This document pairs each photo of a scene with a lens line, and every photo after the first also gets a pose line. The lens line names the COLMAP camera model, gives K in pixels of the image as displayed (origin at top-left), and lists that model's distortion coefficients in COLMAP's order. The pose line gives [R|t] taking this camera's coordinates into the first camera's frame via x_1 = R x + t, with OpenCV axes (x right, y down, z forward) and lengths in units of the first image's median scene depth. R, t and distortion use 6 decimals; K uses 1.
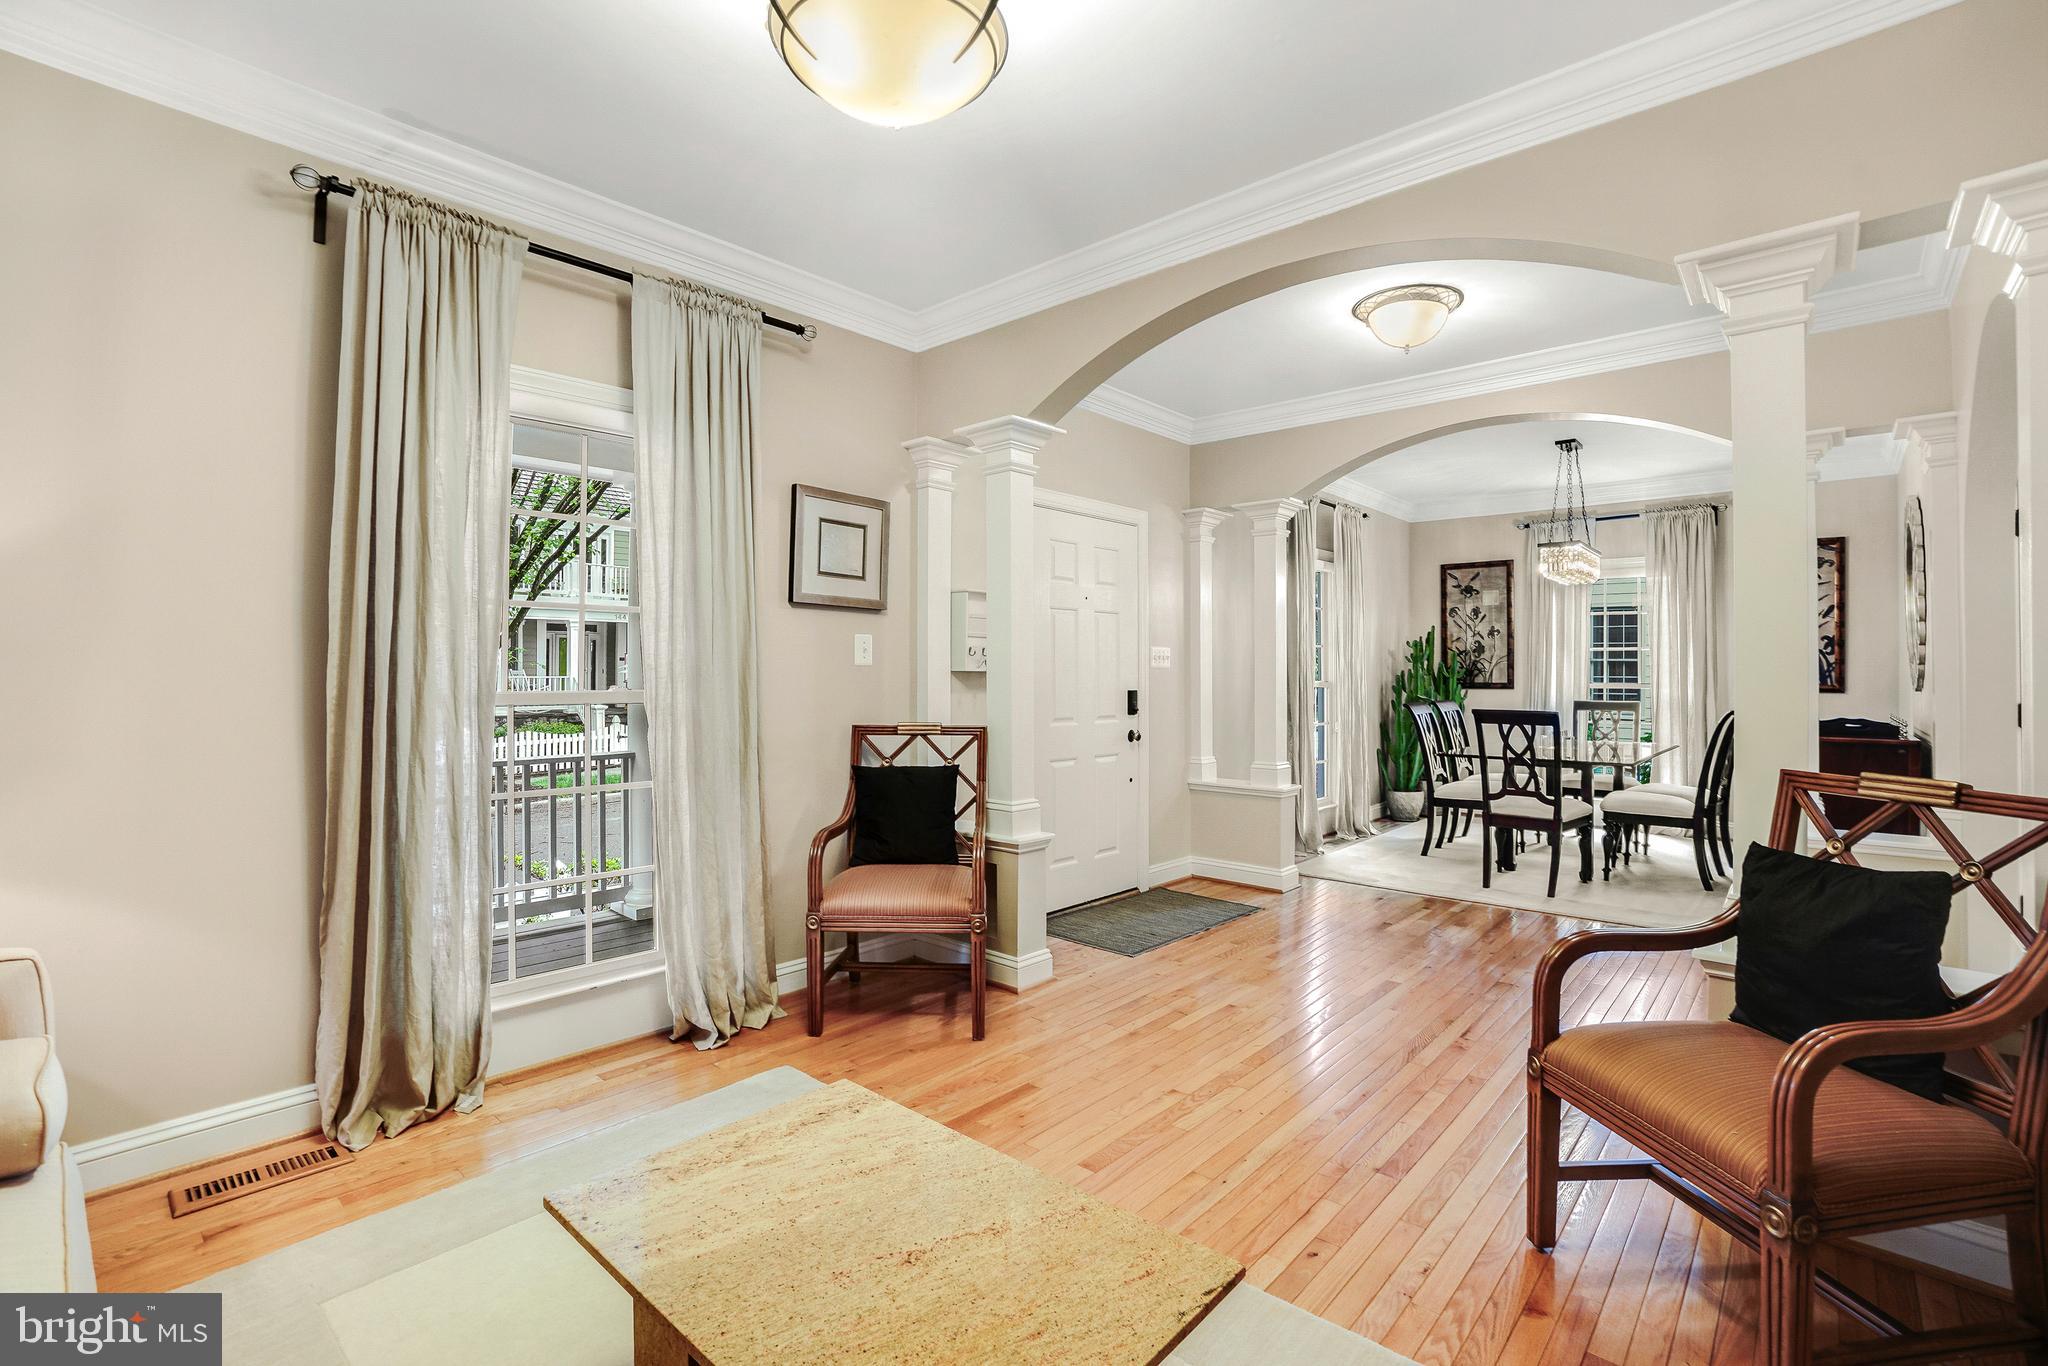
lens RADIAL K [[930.0, 0, 1015.1], [0, 930.0, 652.7], [0, 0, 1]] dist [-0.074900, 0.033966]
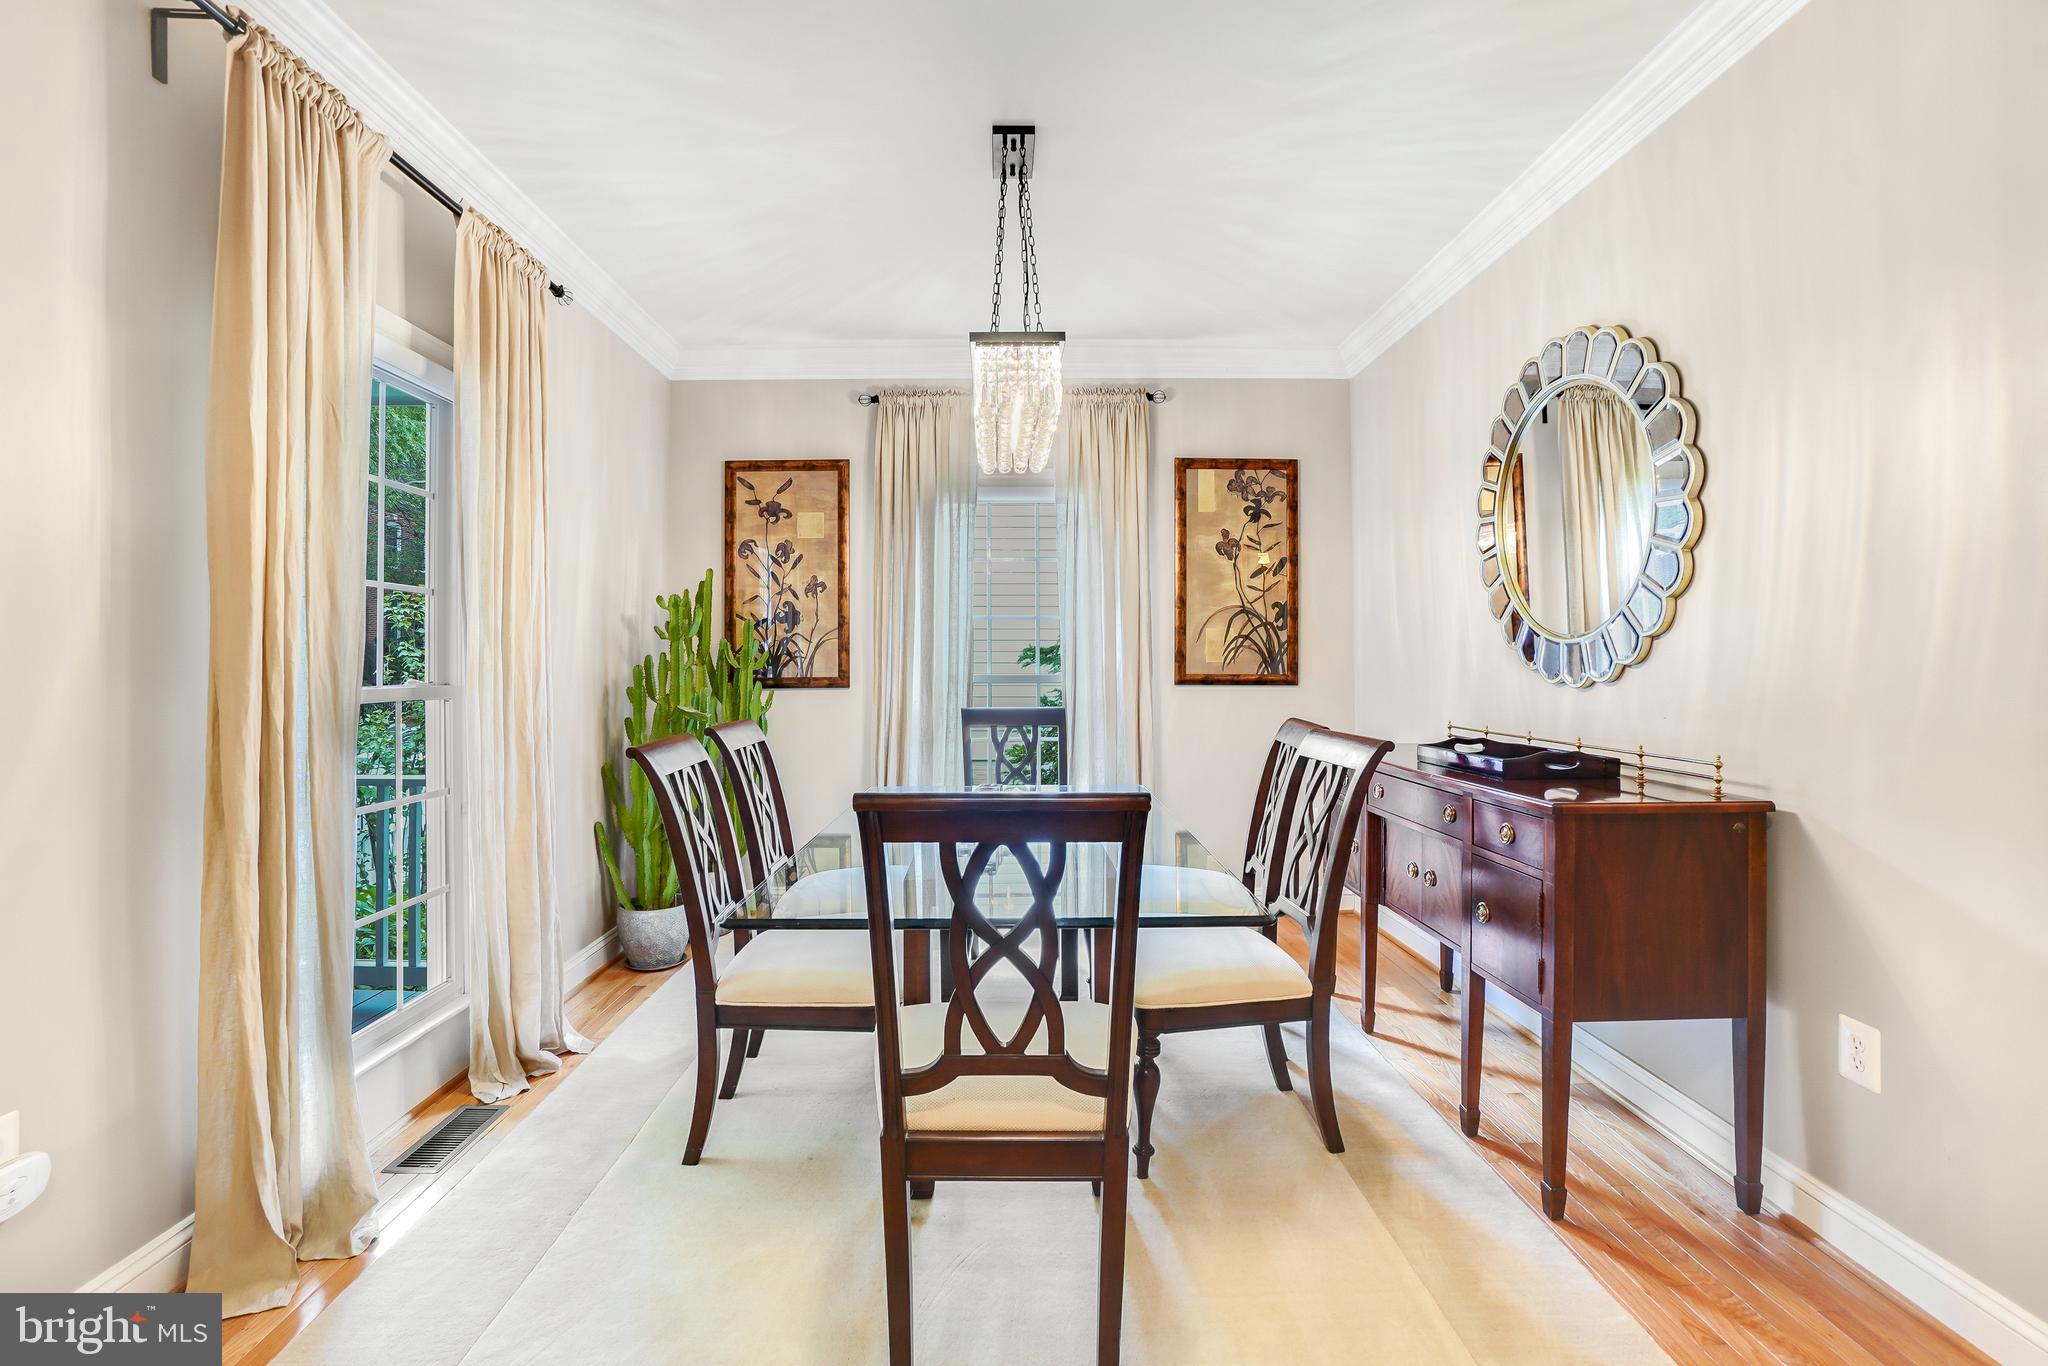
lens RADIAL K [[930.0, 0, 1015.1], [0, 930.0, 652.7], [0, 0, 1]] dist [-0.074900, 0.033966]
pose [[0.733869, -0.001000, 0.679291, 0.230589], [-0.006496, 0.999943, 0.008491, 0.012235], [-0.679260, -0.010644, 0.733820, 0.504726]]
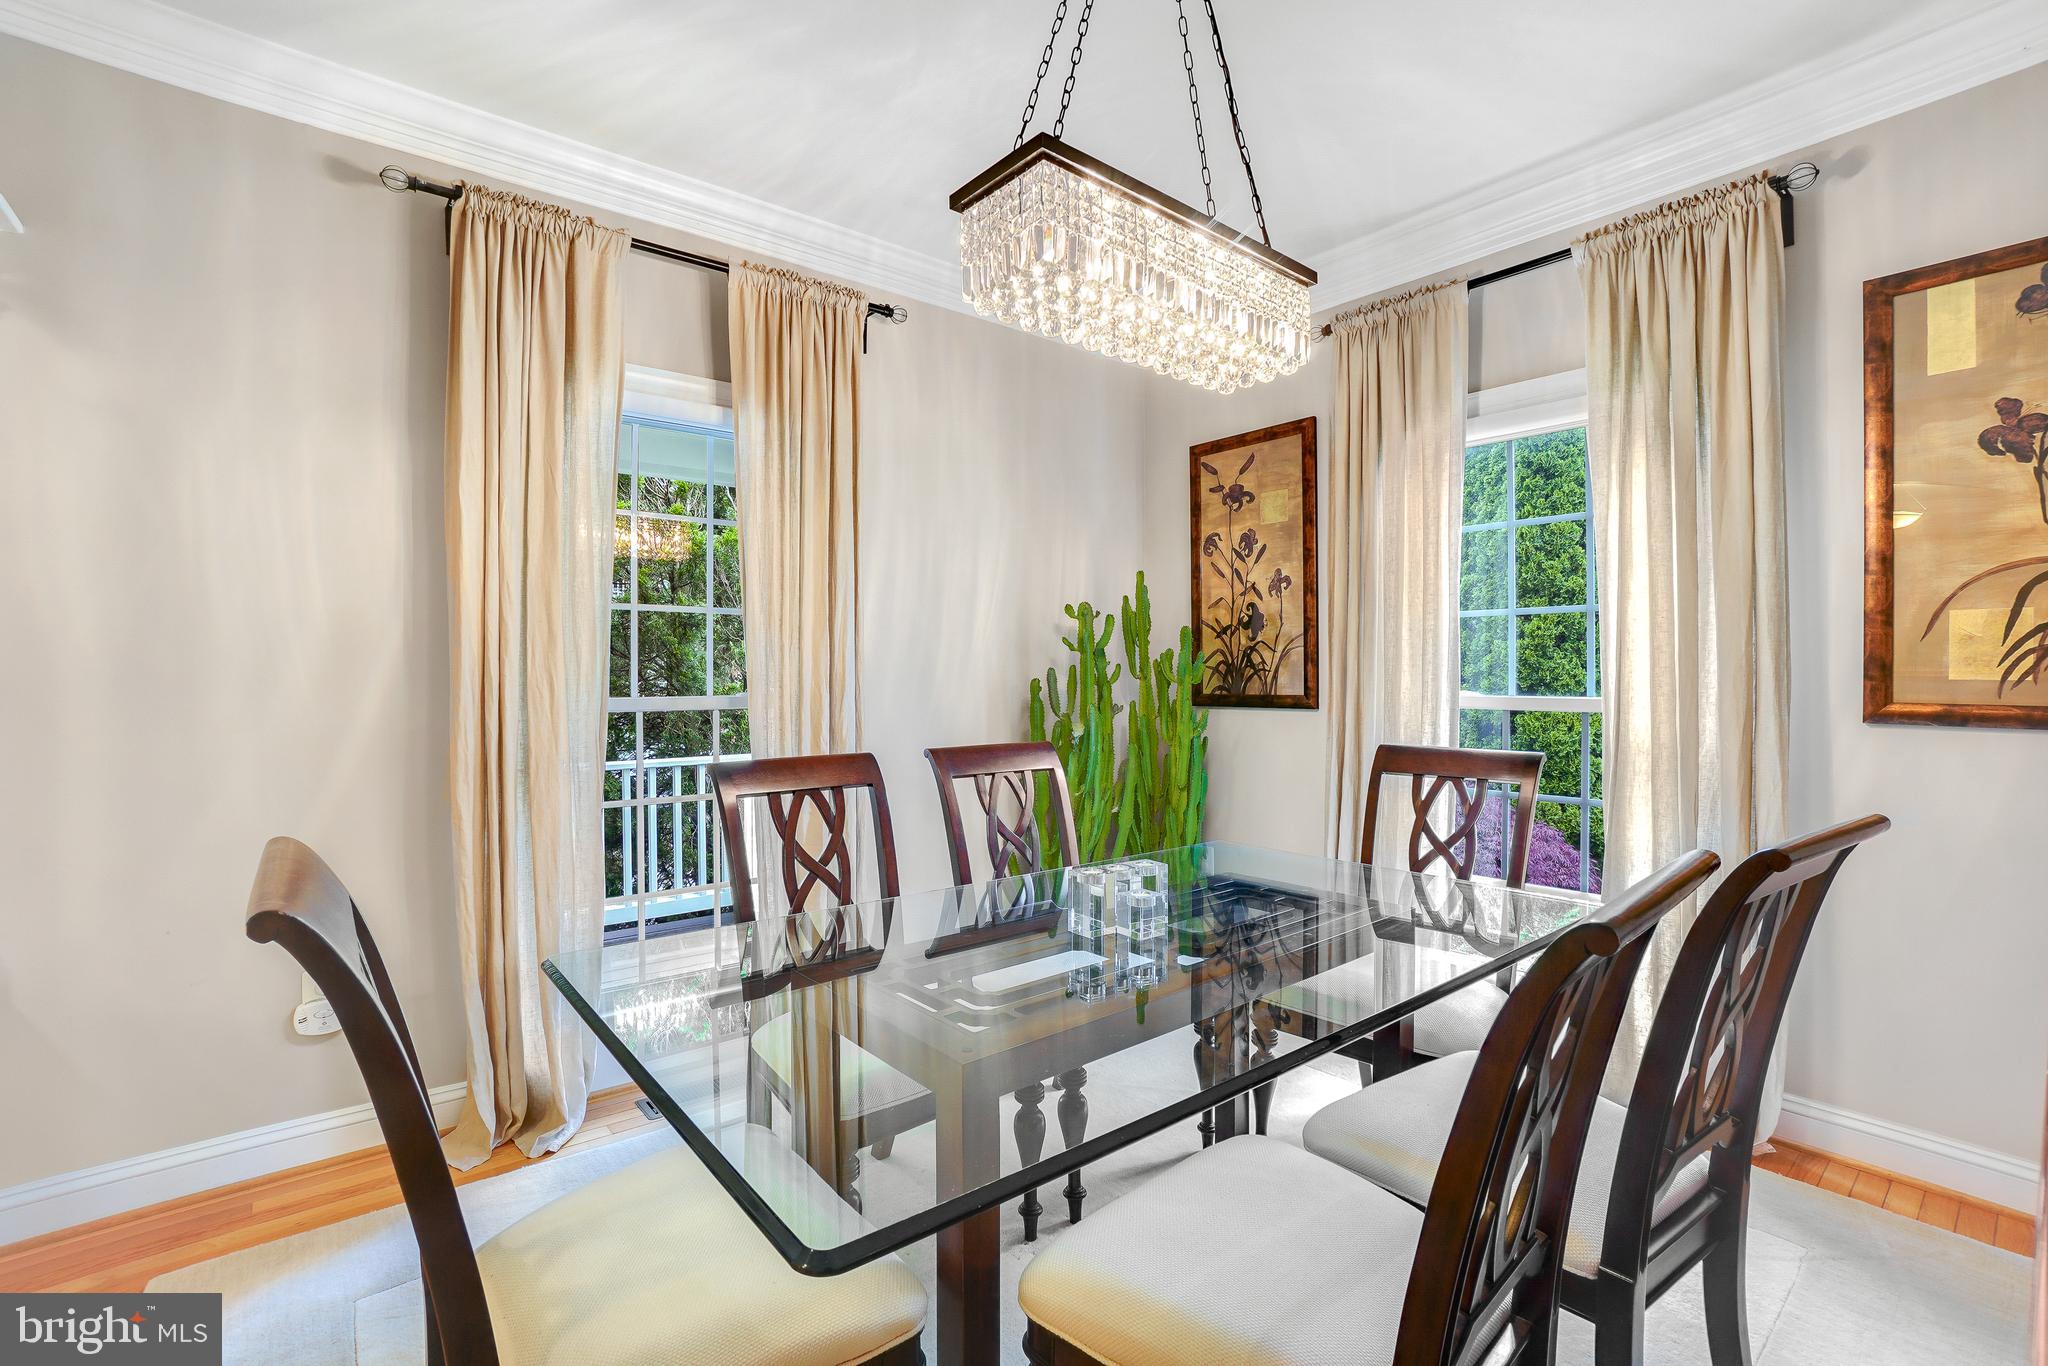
lens RADIAL K [[951.7, 0, 1047.6], [0, 951.7, 649.3], [0, 0, 1]] dist [-0.001939, 0.009246]
pose [[0.991354, -0.008653, -0.130929, 0.474942], [0.007730, 0.999942, -0.007556, 0.013077], [0.130987, 0.006478, 0.991363, 0.523878]]
